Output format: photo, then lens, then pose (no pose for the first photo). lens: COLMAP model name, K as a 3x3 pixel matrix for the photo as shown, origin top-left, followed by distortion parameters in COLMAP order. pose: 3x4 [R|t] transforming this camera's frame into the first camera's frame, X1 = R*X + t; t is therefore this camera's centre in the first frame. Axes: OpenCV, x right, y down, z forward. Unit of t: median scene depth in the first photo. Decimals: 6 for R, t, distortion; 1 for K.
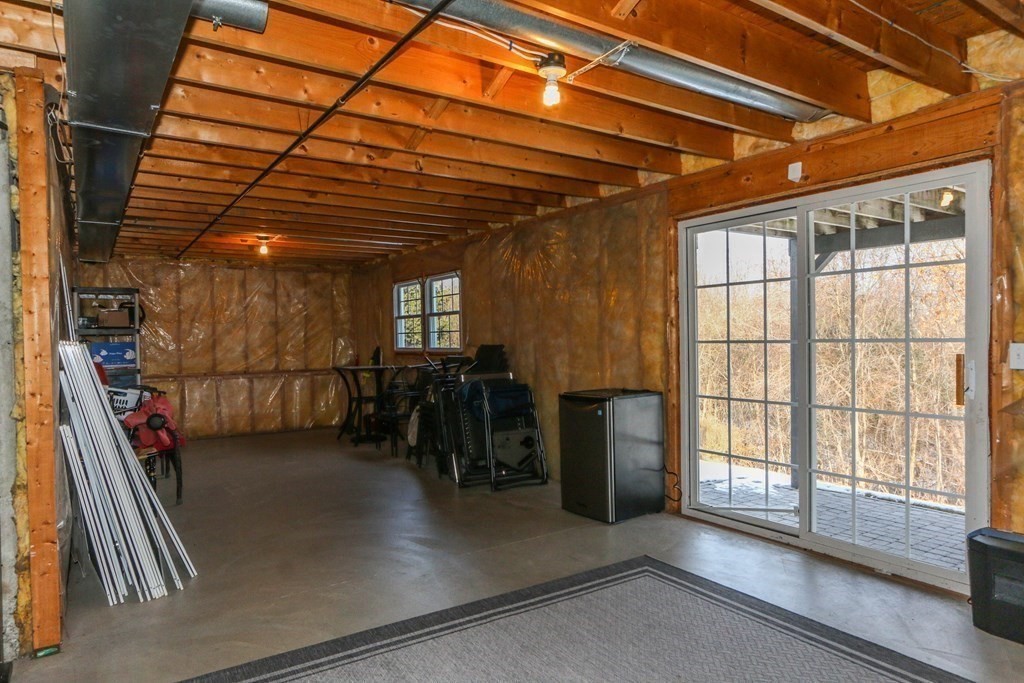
lens RADIAL K [[625.5, 0, 514.1], [0, 625.5, 340.7], [0, 0, 1]] dist [-0.006015, 0.007521]
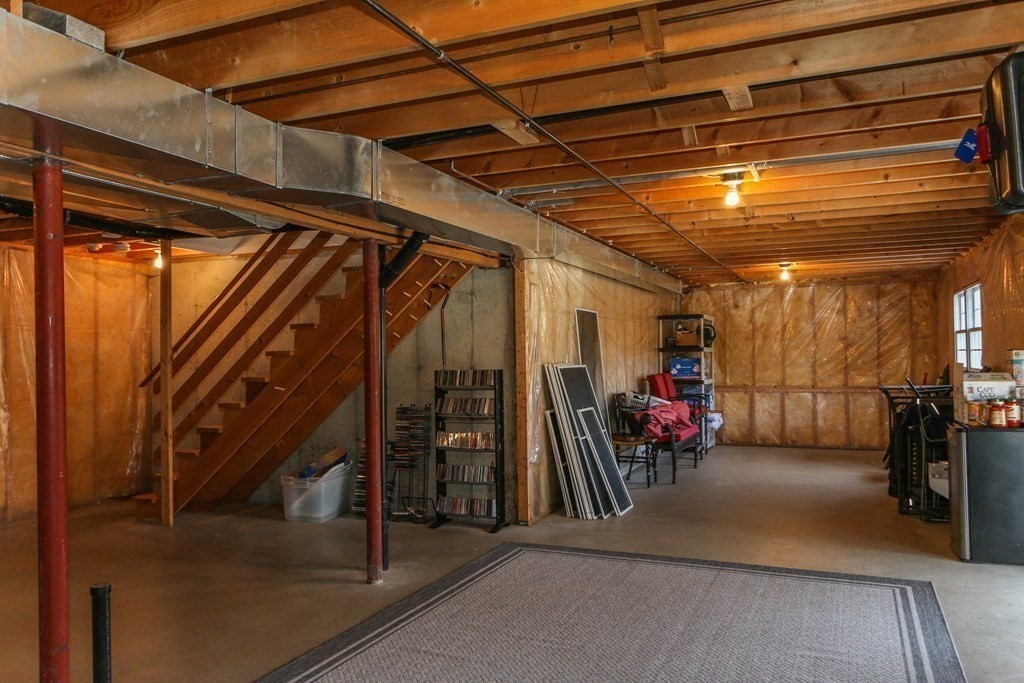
lens RADIAL K [[763.2, 0, 508.8], [0, 763.2, 347.9], [0, 0, 1]] dist [-0.002379, 0.000698]
pose [[0.544053, 0.001231, -0.839050, 0.633373], [0.001454, 0.999996, 0.002410, -0.031413], [0.839050, -0.002531, 0.544049, -0.184119]]
